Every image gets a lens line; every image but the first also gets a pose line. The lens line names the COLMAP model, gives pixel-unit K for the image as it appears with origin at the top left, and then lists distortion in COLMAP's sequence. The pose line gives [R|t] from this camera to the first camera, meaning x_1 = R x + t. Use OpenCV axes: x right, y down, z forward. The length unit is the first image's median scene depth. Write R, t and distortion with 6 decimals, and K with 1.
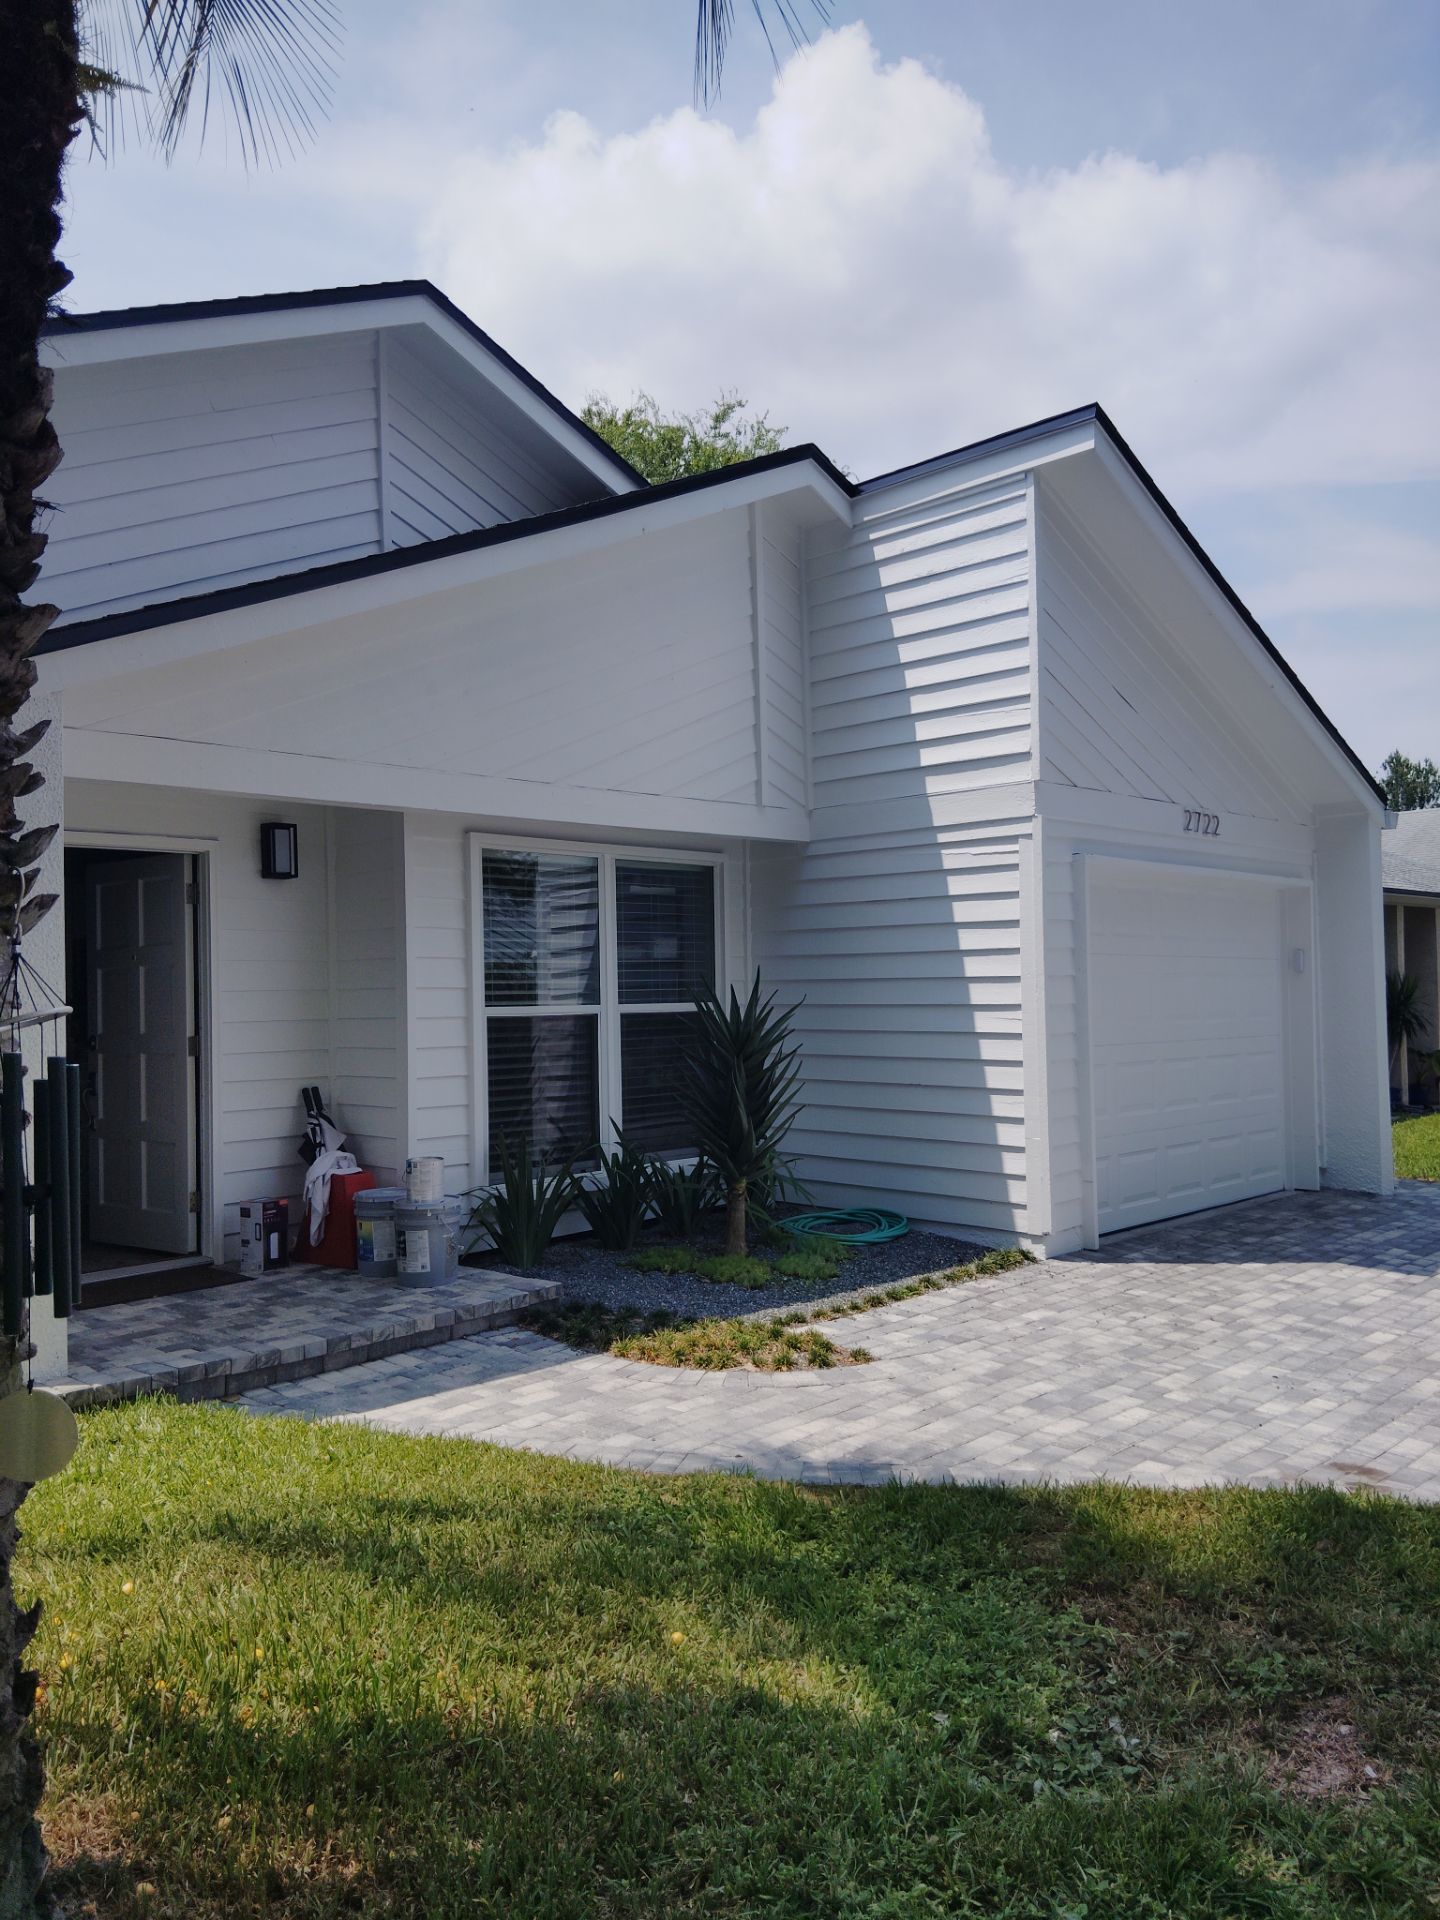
lens RADIAL K [[1404.4, 0, 774.9], [0, 1404.4, 961.5], [0, 0, 1]] dist [-0.006369, -0.033102]
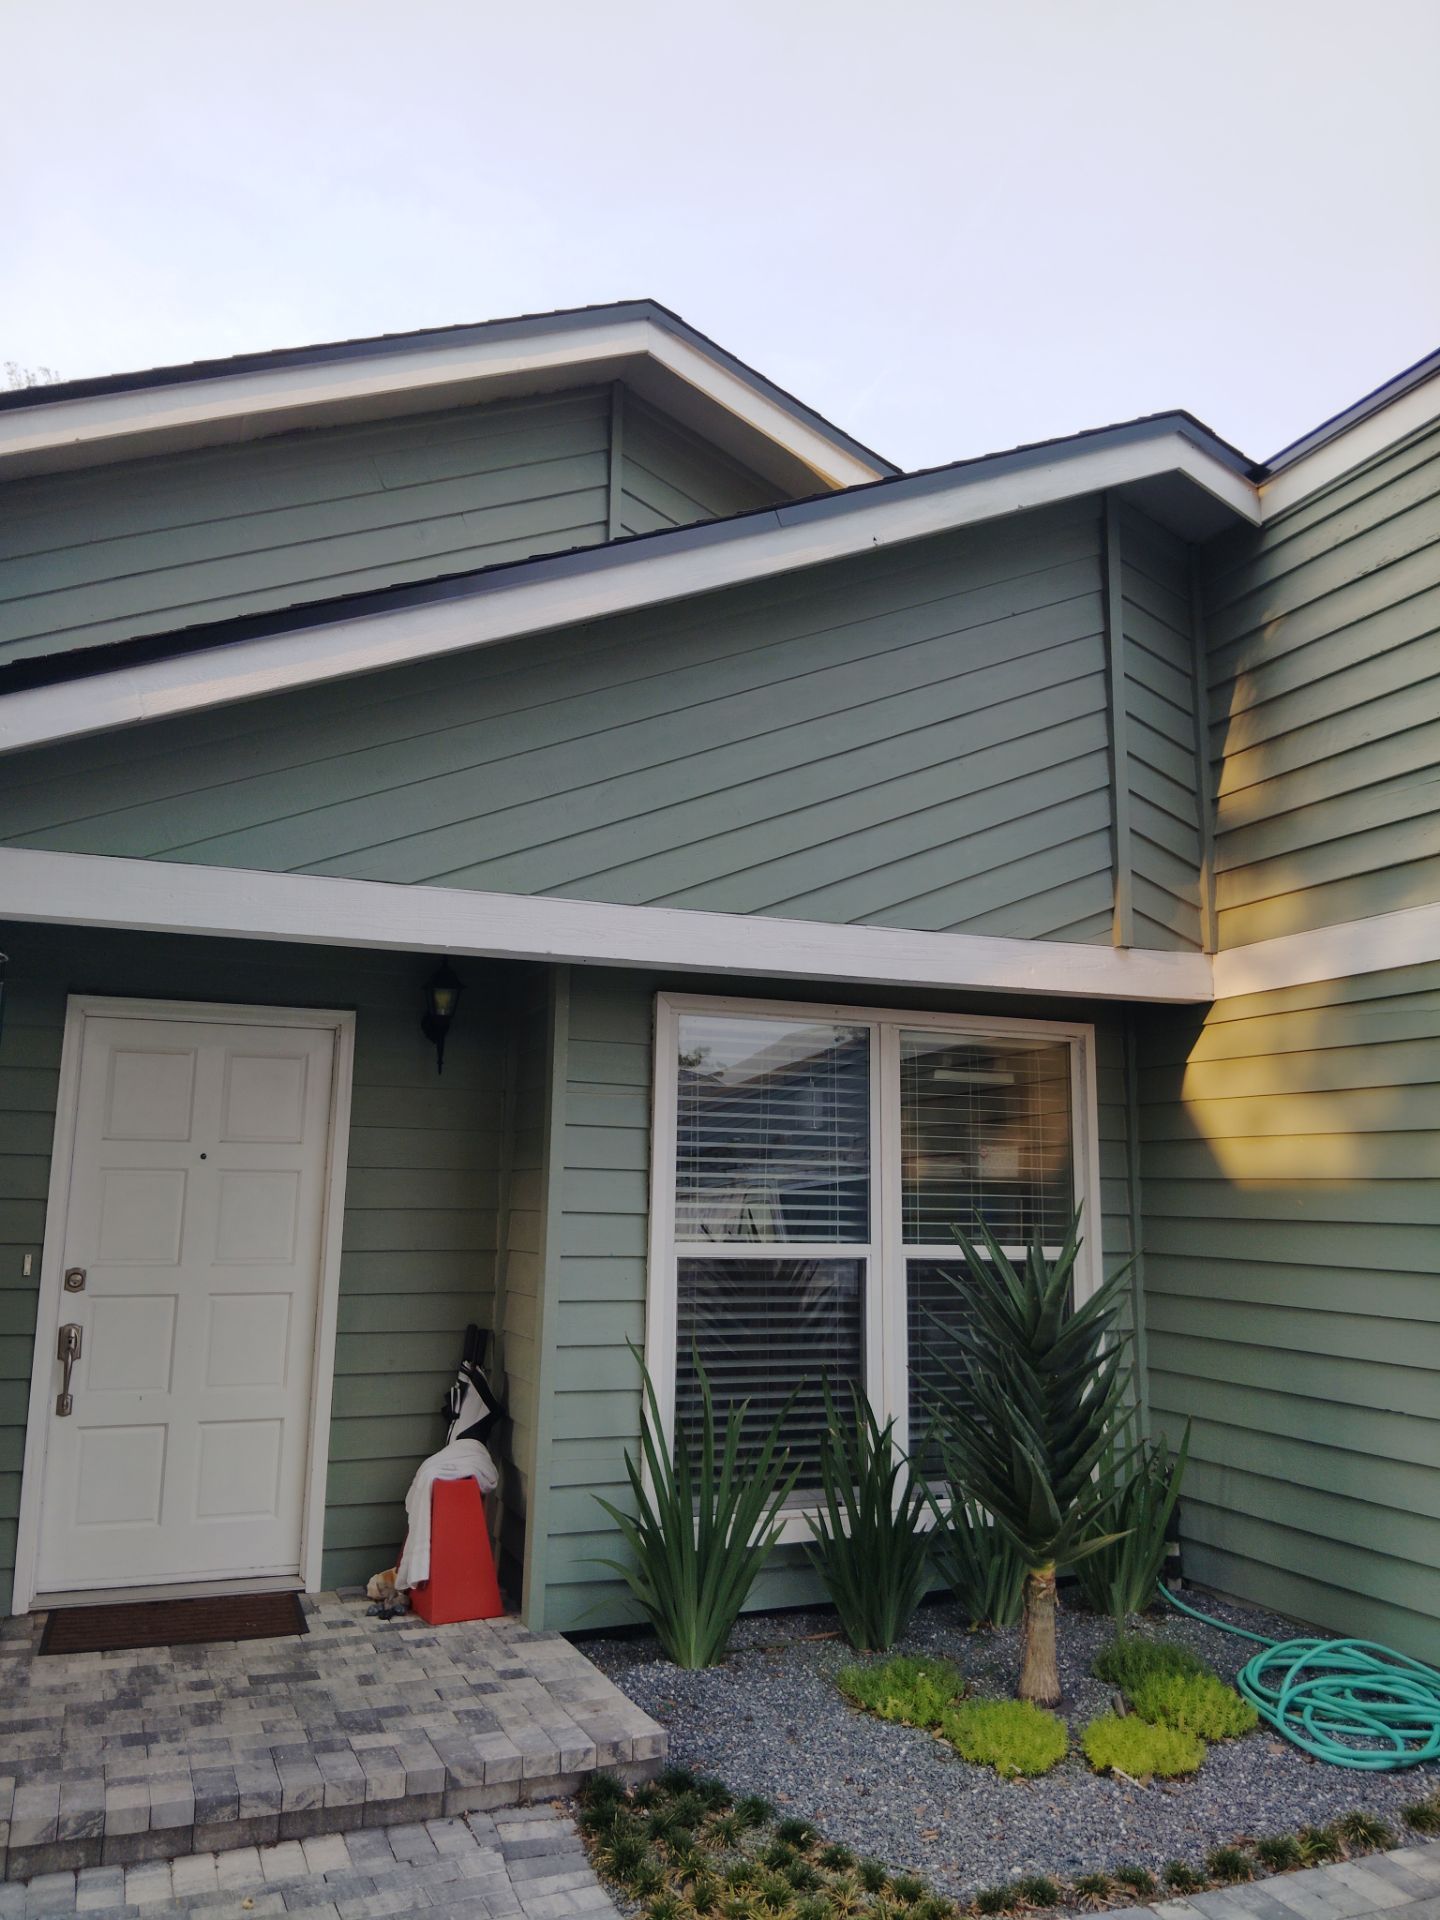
lens RADIAL K [[1404.4, 0, 774.9], [0, 1404.4, 961.5], [0, 0, 1]] dist [-0.006369, -0.033102]
pose [[0.910999, -0.053218, -0.408960, 0.126383], [-0.016579, 0.986112, -0.165253, 0.010432], [0.412075, 0.157326, 0.897465, 0.406197]]
